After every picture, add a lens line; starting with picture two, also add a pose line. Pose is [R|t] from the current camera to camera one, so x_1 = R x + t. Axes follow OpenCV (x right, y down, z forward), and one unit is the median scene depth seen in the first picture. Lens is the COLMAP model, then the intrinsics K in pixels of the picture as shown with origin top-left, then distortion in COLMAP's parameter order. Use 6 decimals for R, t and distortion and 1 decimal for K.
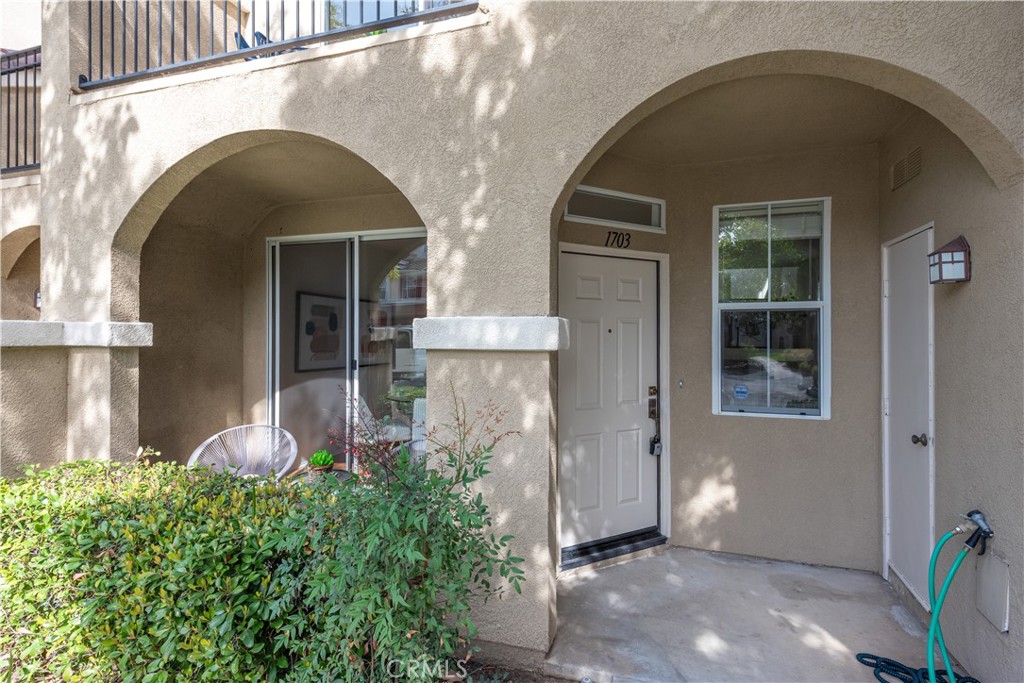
lens RADIAL K [[503.3, 0, 512.0], [0, 503.3, 341.5], [0, 0, 1]] dist [-0.000969, -0.000130]
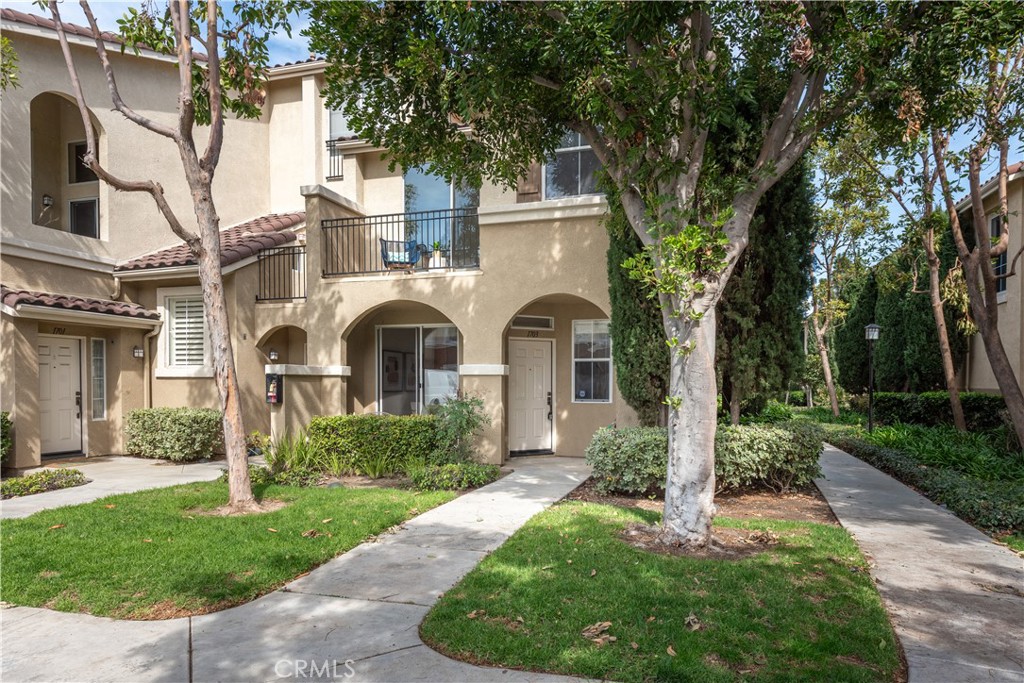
lens RADIAL K [[622.7, 0, 511.9], [0, 622.7, 394.6], [0, 0, 1]] dist [0.006028, 0.000492]
pose [[0.999990, -0.000384, 0.004368, 0.089755], [0.000337, 0.999942, 0.010754, 0.073529], [-0.004371, -0.010753, 0.999933, -2.197580]]
